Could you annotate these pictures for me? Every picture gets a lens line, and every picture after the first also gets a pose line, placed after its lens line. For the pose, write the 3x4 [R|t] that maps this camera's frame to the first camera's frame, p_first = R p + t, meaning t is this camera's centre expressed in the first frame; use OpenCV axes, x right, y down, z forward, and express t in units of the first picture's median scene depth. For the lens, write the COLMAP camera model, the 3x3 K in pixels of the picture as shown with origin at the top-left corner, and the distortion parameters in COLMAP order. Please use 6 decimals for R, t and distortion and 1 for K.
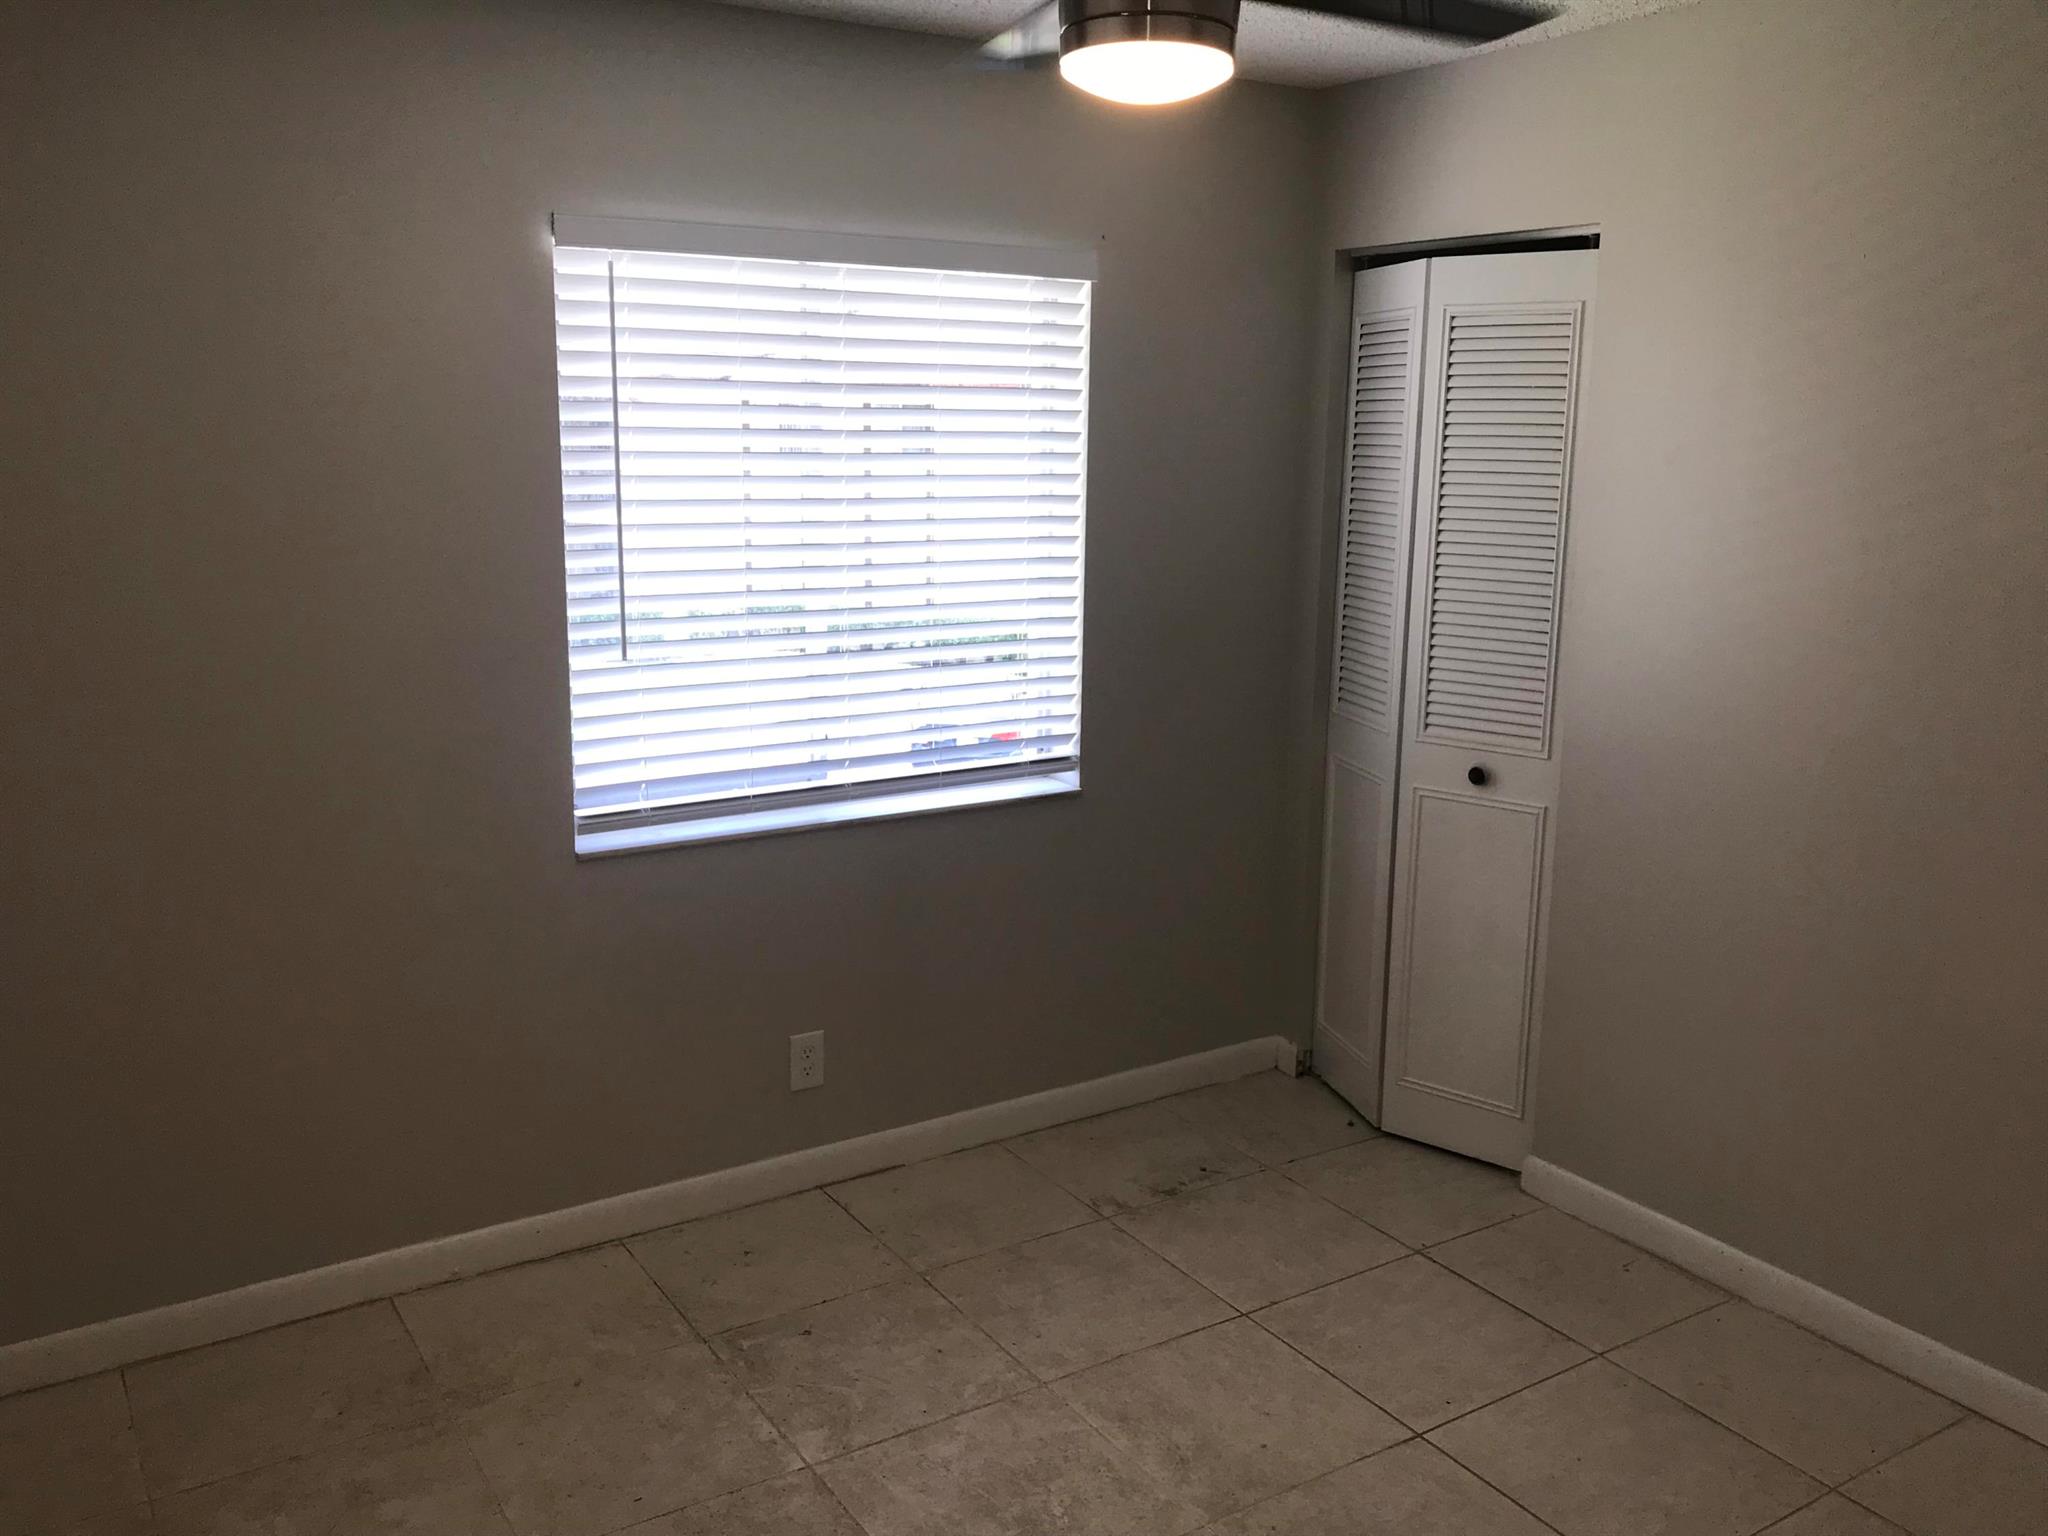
lens RADIAL K [[1672.2, 0, 1020.9], [0, 1672.2, 763.9], [0, 0, 1]] dist [-0.002723, -0.005617]
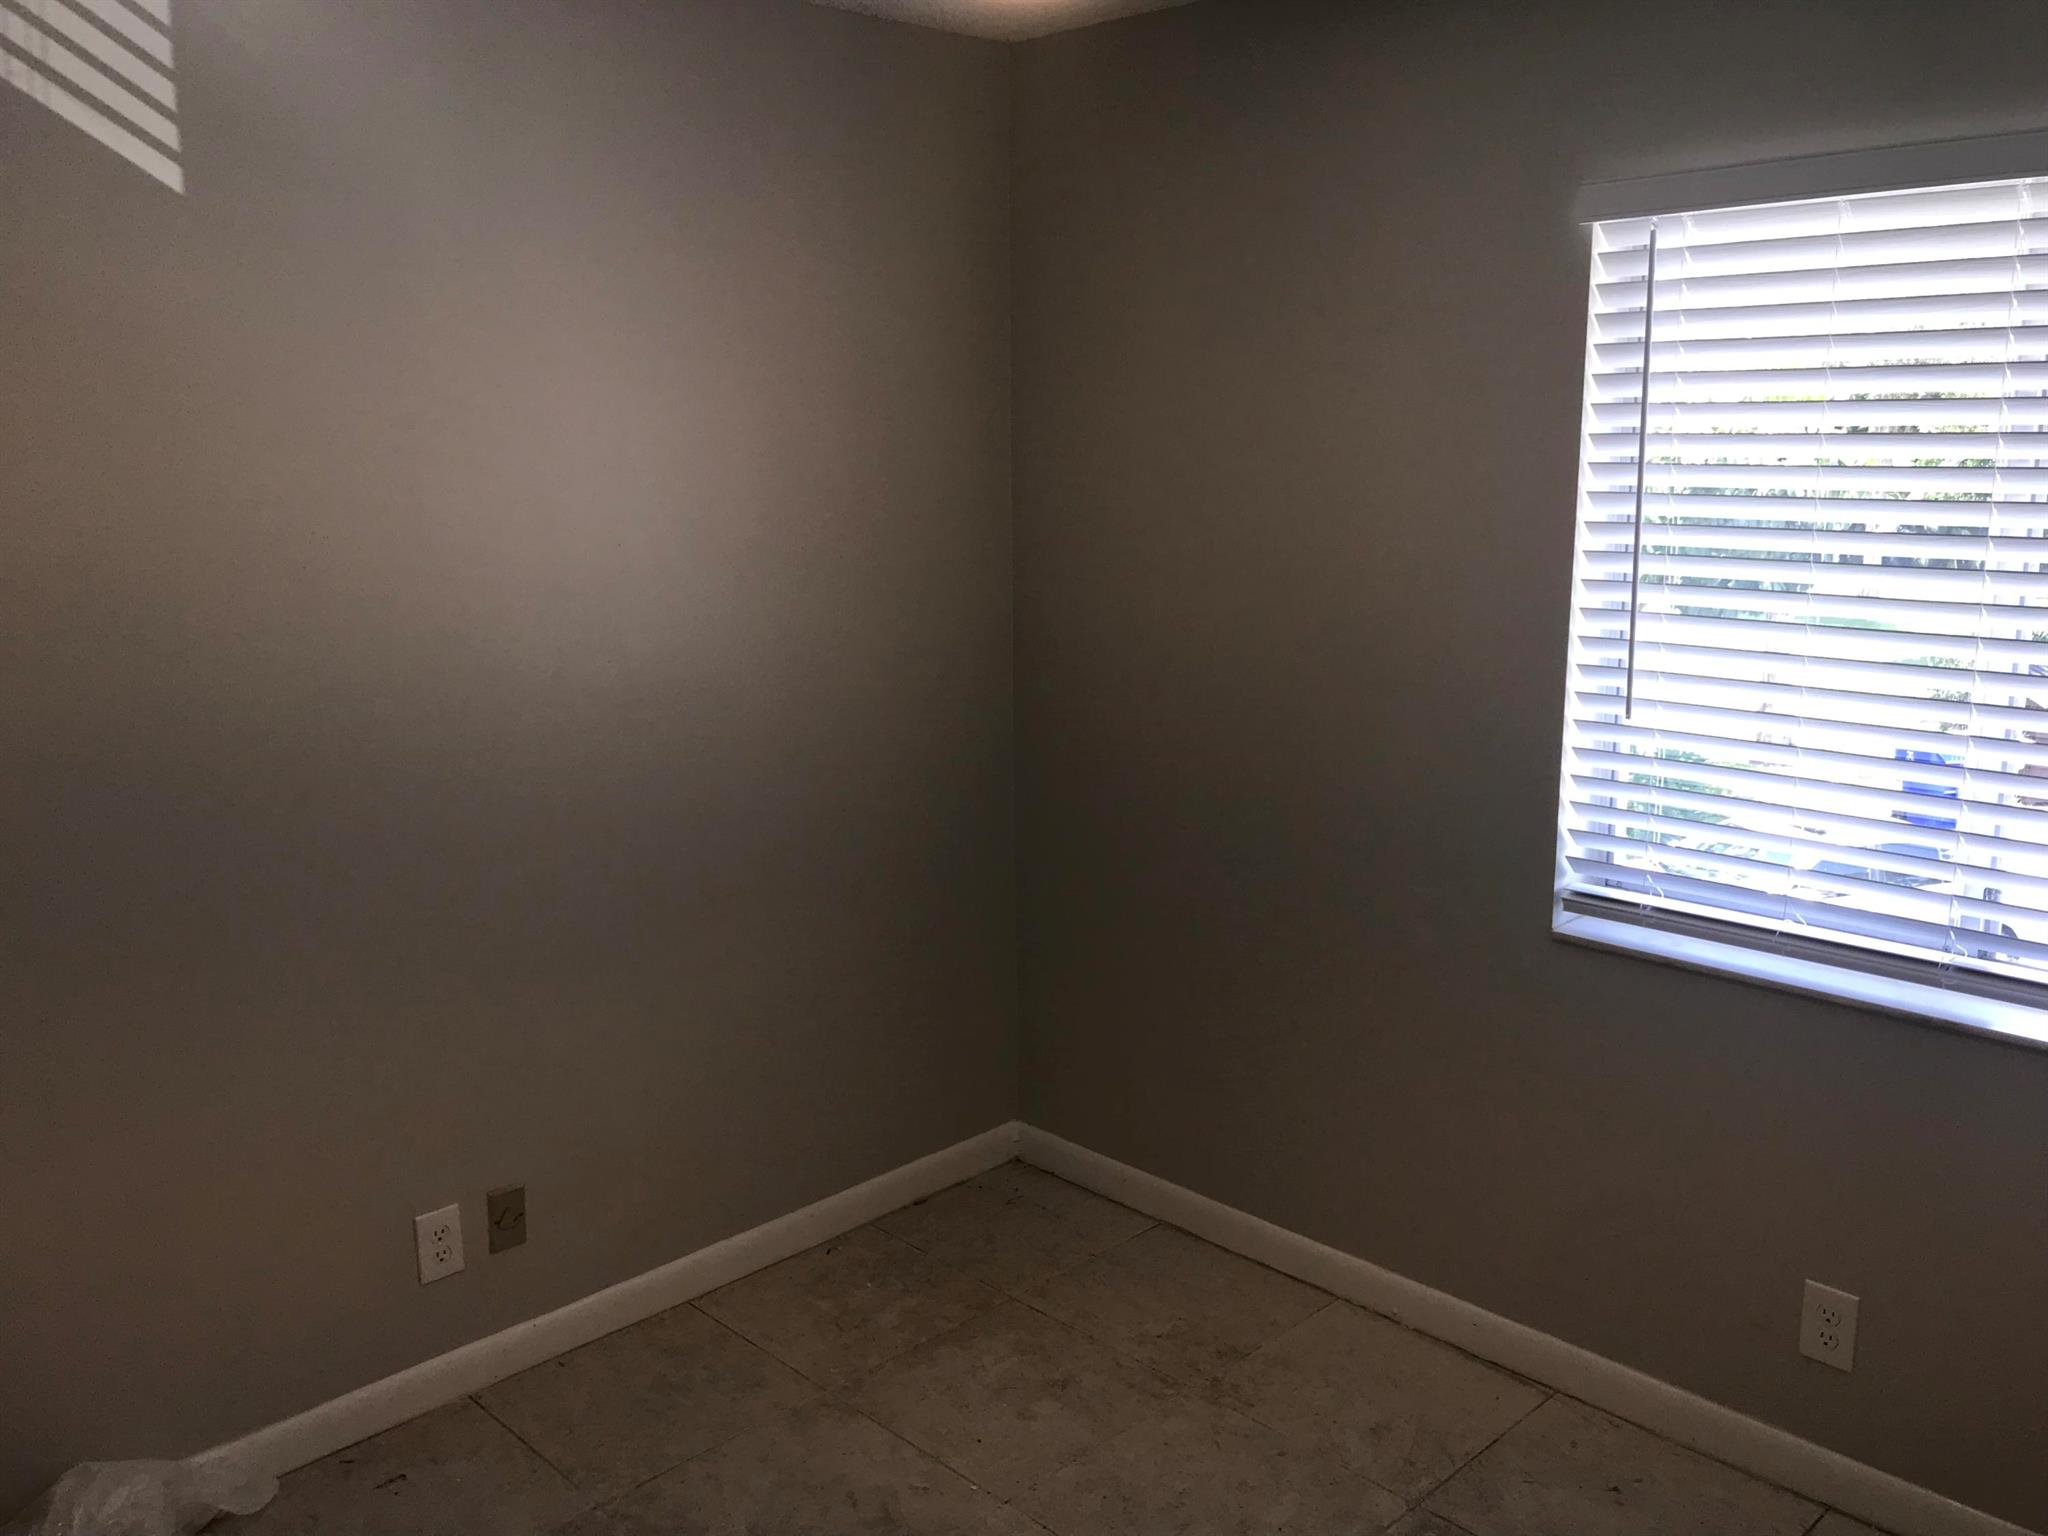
lens RADIAL K [[1672.2, 0, 1020.9], [0, 1672.2, 763.9], [0, 0, 1]] dist [-0.002723, -0.005617]
pose [[0.203289, 0.173364, -0.963649, 0.508079], [-0.182265, 0.973697, 0.136721, -0.100326], [0.962005, 0.147846, 0.229541, 0.539458]]
